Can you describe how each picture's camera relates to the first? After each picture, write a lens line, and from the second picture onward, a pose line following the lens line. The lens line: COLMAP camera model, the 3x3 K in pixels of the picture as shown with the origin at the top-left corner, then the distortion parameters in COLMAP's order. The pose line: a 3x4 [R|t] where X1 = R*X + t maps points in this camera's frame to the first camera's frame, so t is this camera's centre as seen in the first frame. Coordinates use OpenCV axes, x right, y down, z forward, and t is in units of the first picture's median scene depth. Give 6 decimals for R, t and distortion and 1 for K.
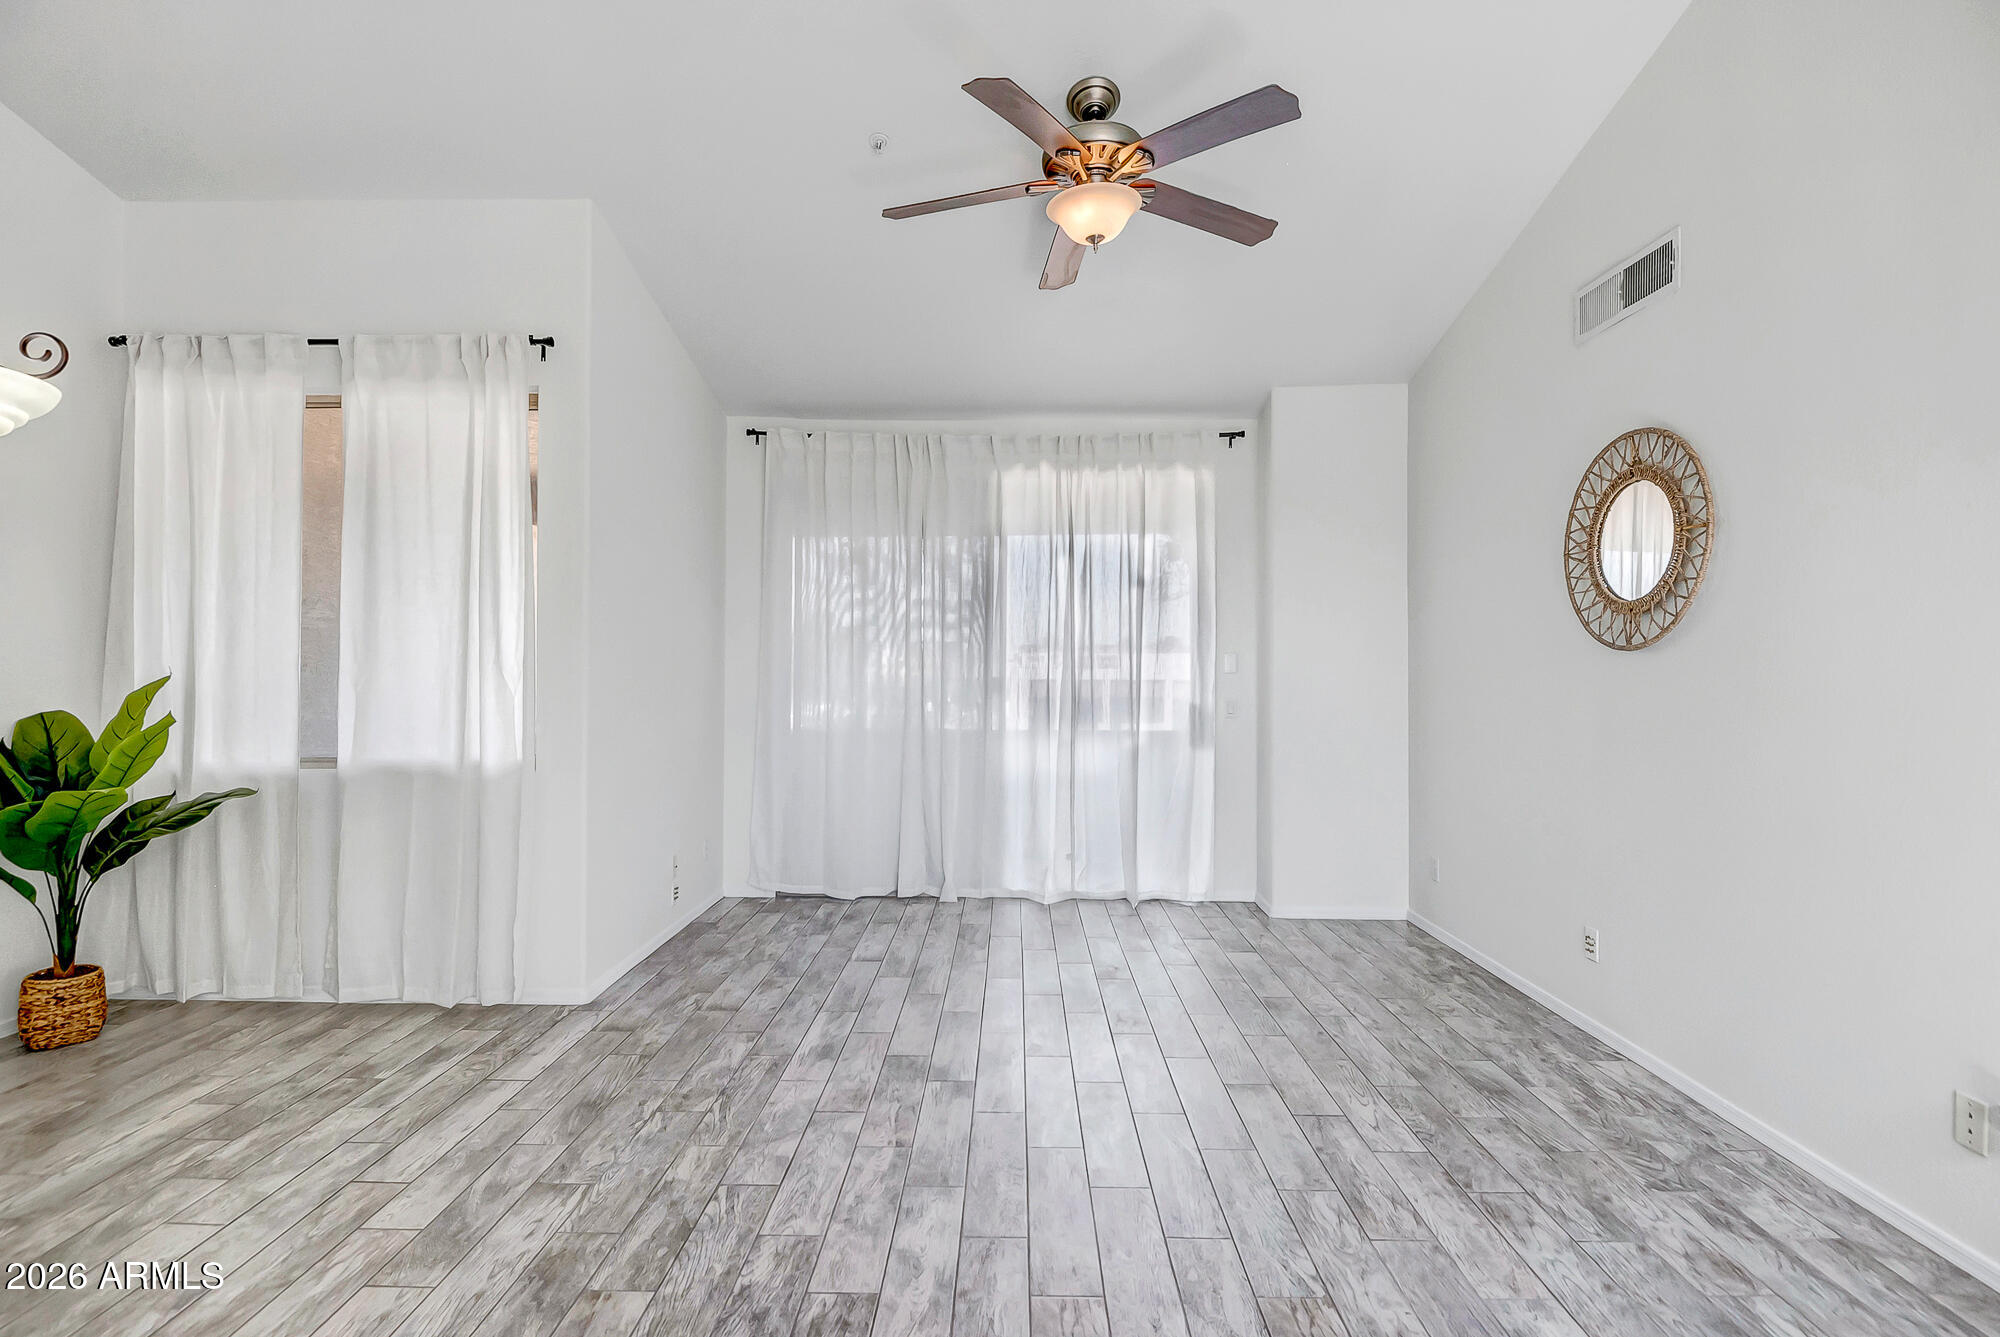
lens RADIAL K [[941.3, 0, 997.1], [0, 941.3, 668.6], [0, 0, 1]] dist [0.009445, -0.014208]
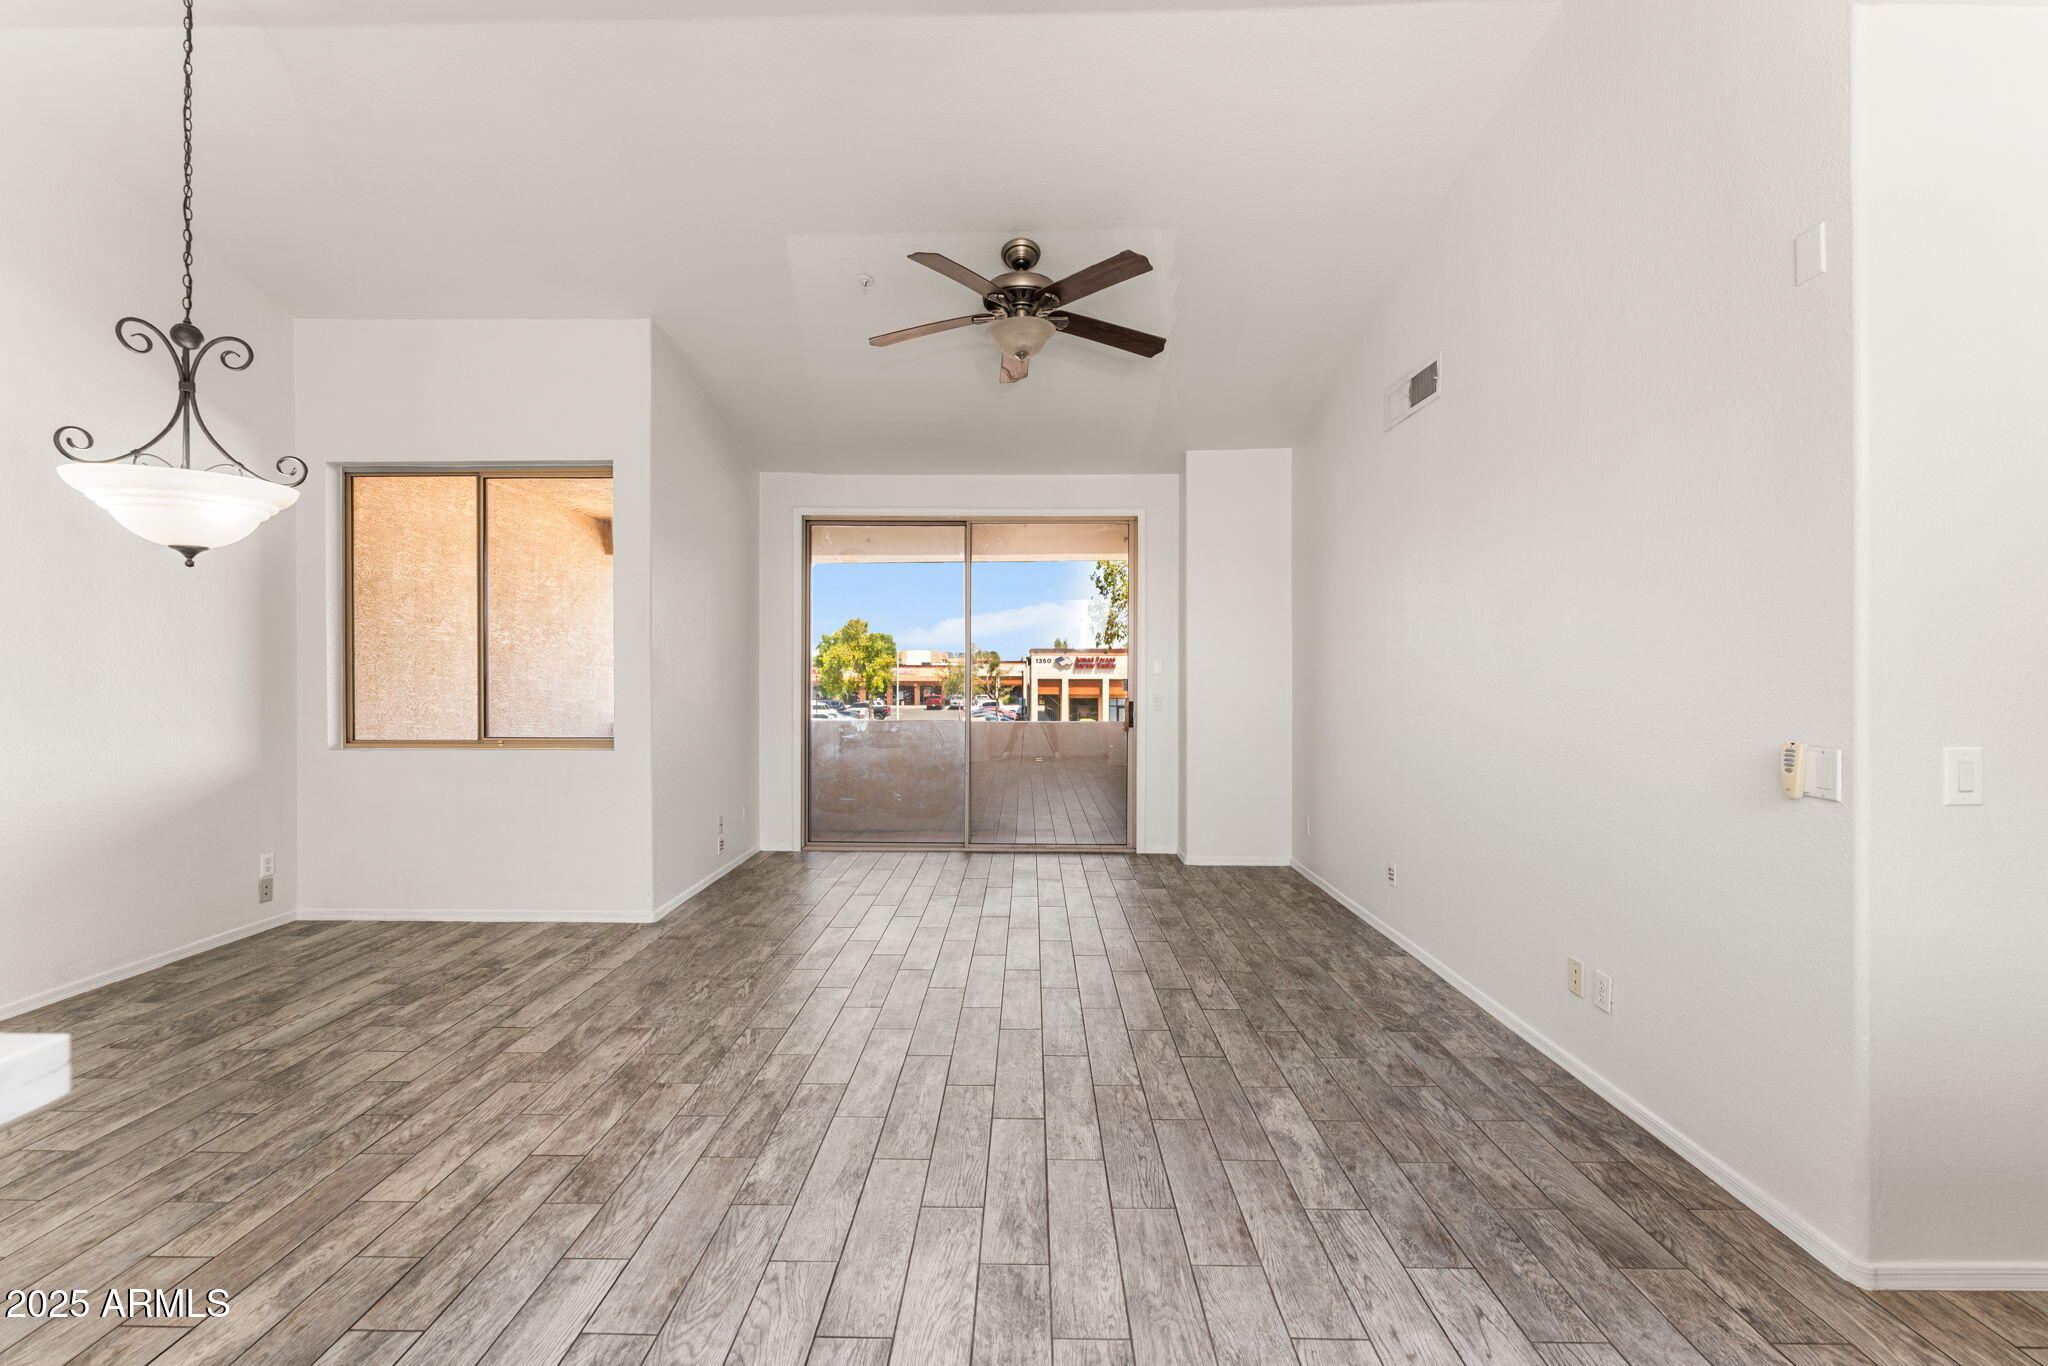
lens RADIAL K [[835.9, 0, 1013.4], [0, 835.9, 676.6], [0, 0, 1]] dist [-0.002892, -0.000194]
pose [[0.999996, -0.001982, -0.002176, 0.096100], [0.002002, 0.999955, 0.009238, -0.005406], [0.002157, -0.009242, 0.999955, -0.224672]]
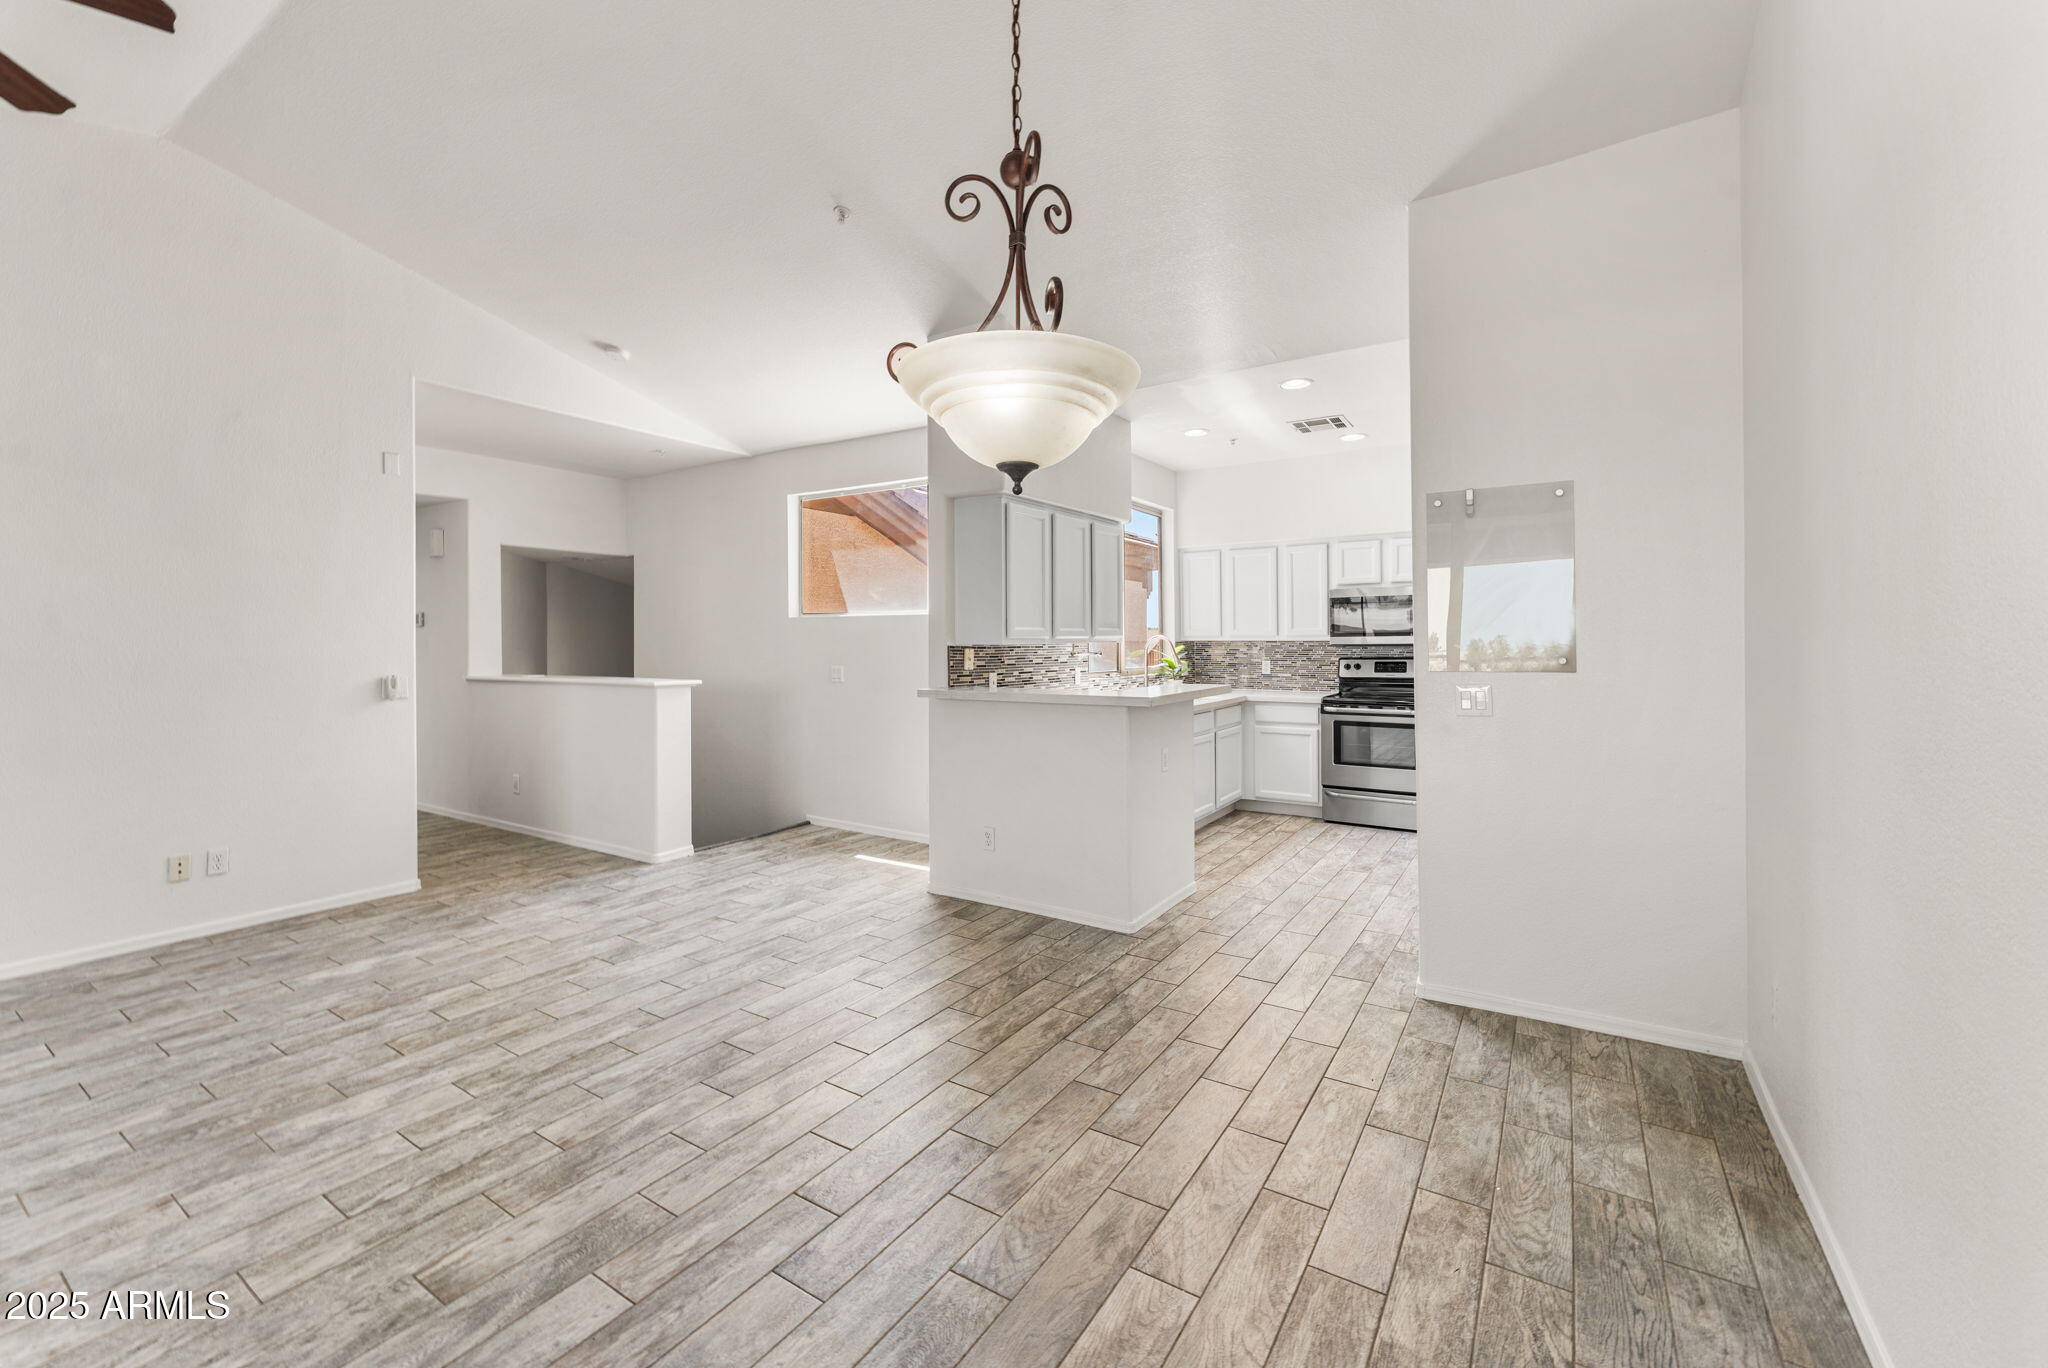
lens RADIAL K [[837.5, 0, 1024.3], [0, 837.5, 637.9], [0, 0, 1]] dist [-0.000169, -0.000125]
pose [[-0.851037, 0.004036, 0.525090, -1.004351], [0.000316, 0.999974, -0.007175, -0.004474], [-0.525105, -0.005940, -0.851017, 1.062071]]
